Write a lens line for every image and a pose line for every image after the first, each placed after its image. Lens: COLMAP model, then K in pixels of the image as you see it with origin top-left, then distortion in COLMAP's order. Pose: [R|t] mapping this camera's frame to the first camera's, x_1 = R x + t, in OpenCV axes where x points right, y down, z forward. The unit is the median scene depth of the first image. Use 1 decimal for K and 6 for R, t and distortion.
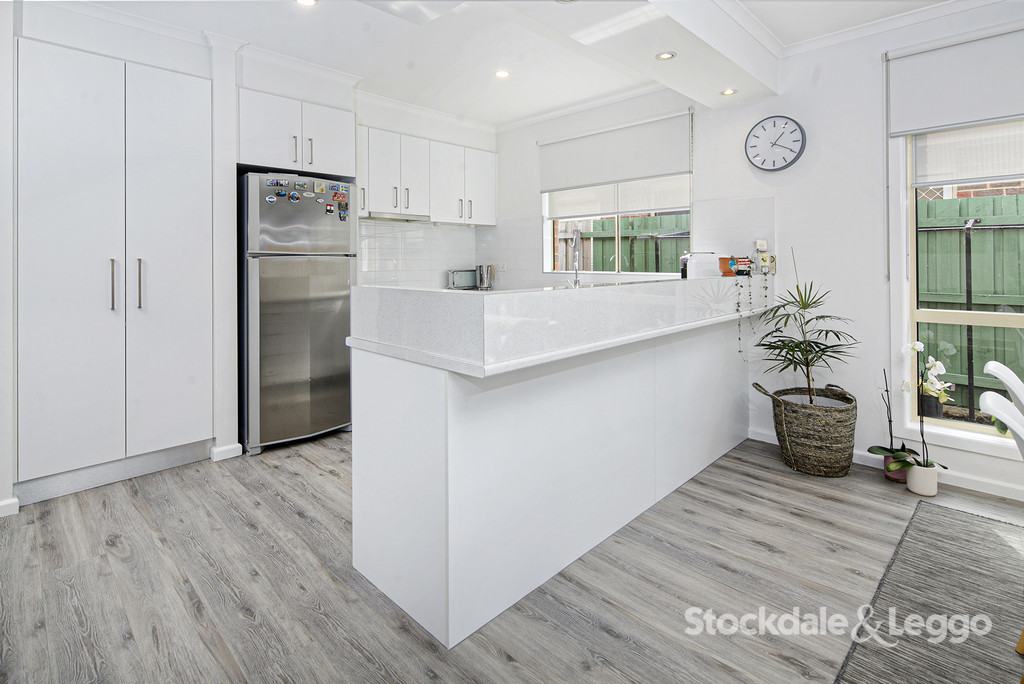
lens RADIAL K [[500.1, 0, 500.4], [0, 500.1, 257.9], [0, 0, 1]] dist [0.002873, -0.003488]
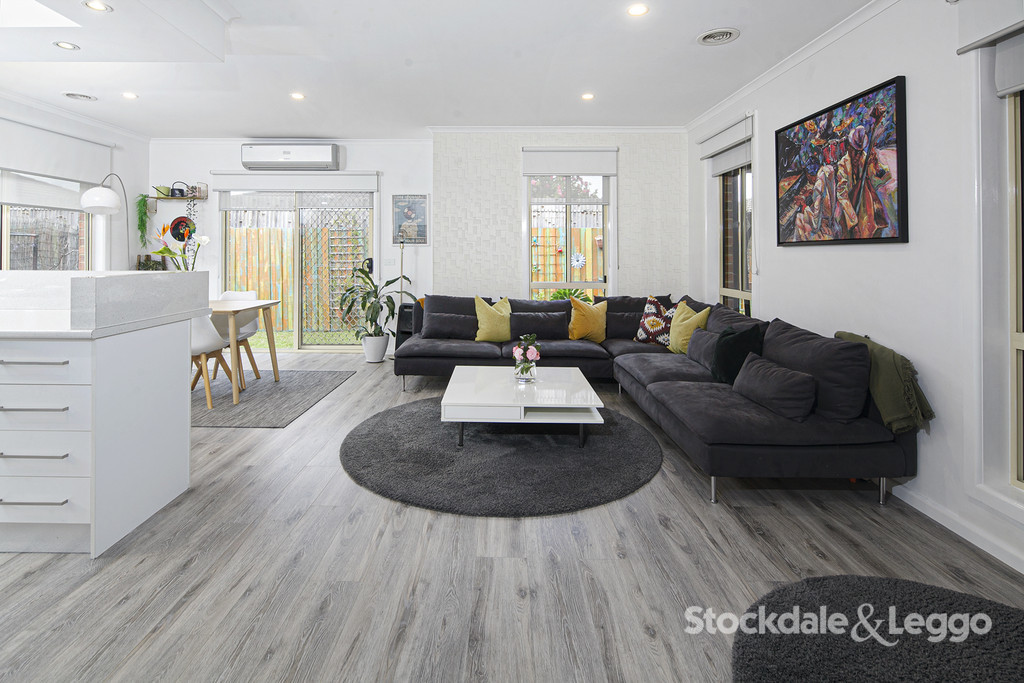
lens RADIAL K [[500.1, 0, 504.5], [0, 500.1, 255.0], [0, 0, 1]] dist [0.002873, -0.003488]
pose [[-0.709872, 0.000087, 0.704331, -1.408261], [0.001733, 0.999997, 0.001623, 0.011613], [-0.704329, 0.002373, -0.709870, 1.013584]]
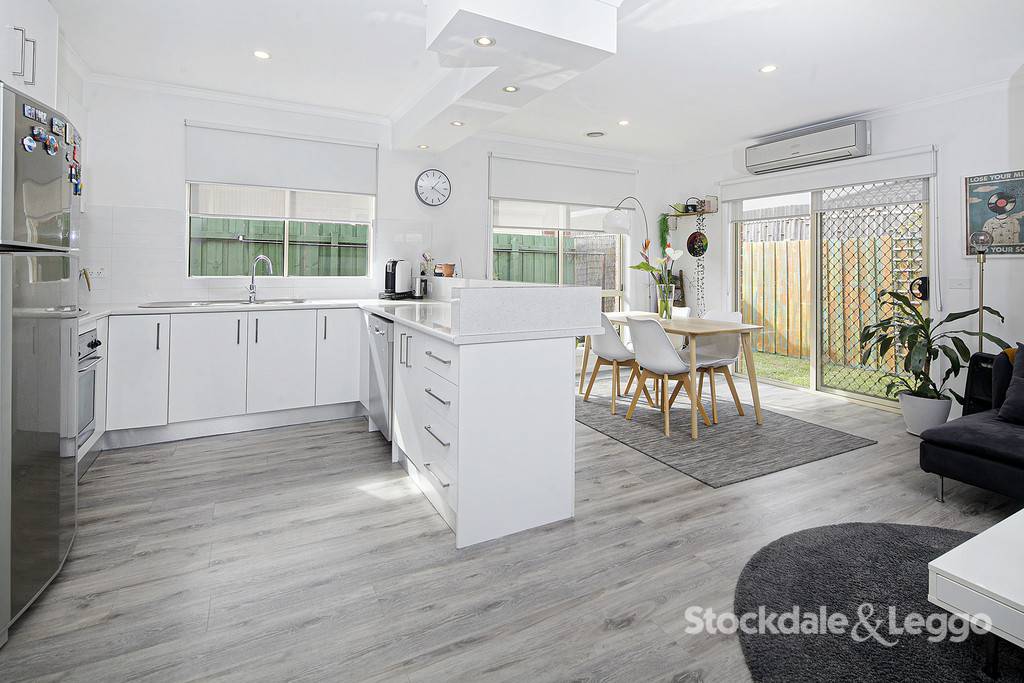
lens RADIAL K [[500.1, 0, 502.1], [0, 500.1, 258.1], [0, 0, 1]] dist [0.002873, -0.003488]
pose [[0.292419, 0.024083, 0.955987, -1.166550], [-0.008869, 0.999708, -0.022472, 0.017837], [-0.956249, -0.001907, 0.292547, 0.536514]]
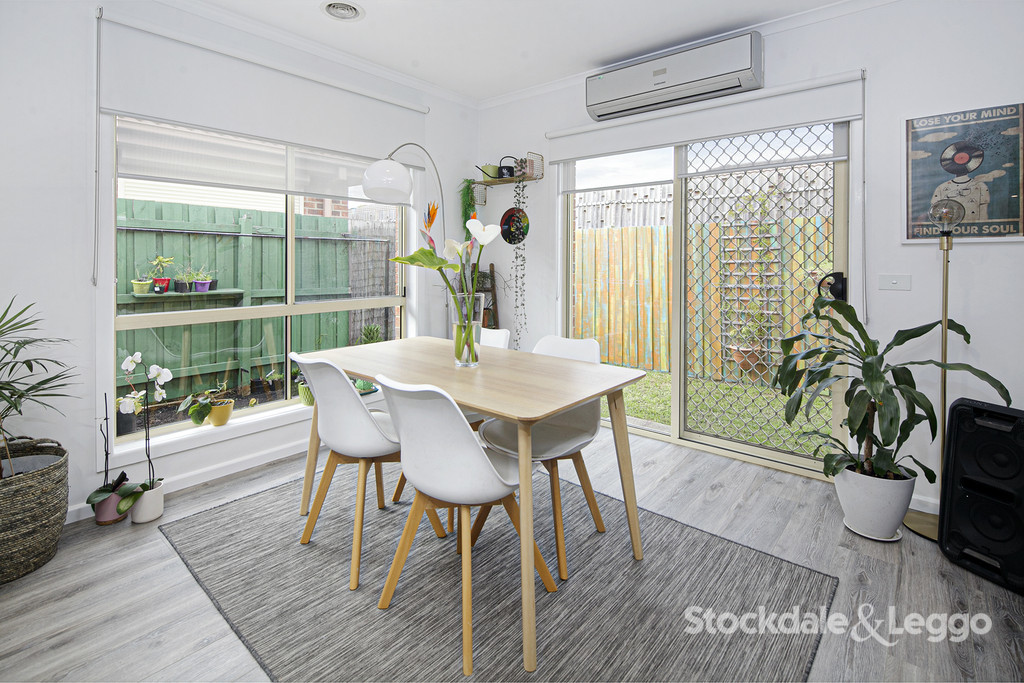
lens RADIAL K [[500.1, 0, 505.3], [0, 500.1, 258.7], [0, 0, 1]] dist [0.002873, -0.003488]
pose [[-0.081560, 0.007789, 0.996638, -0.123395], [-0.001911, 0.999966, -0.007971, 0.009750], [-0.996667, -0.002555, -0.081543, 0.503940]]
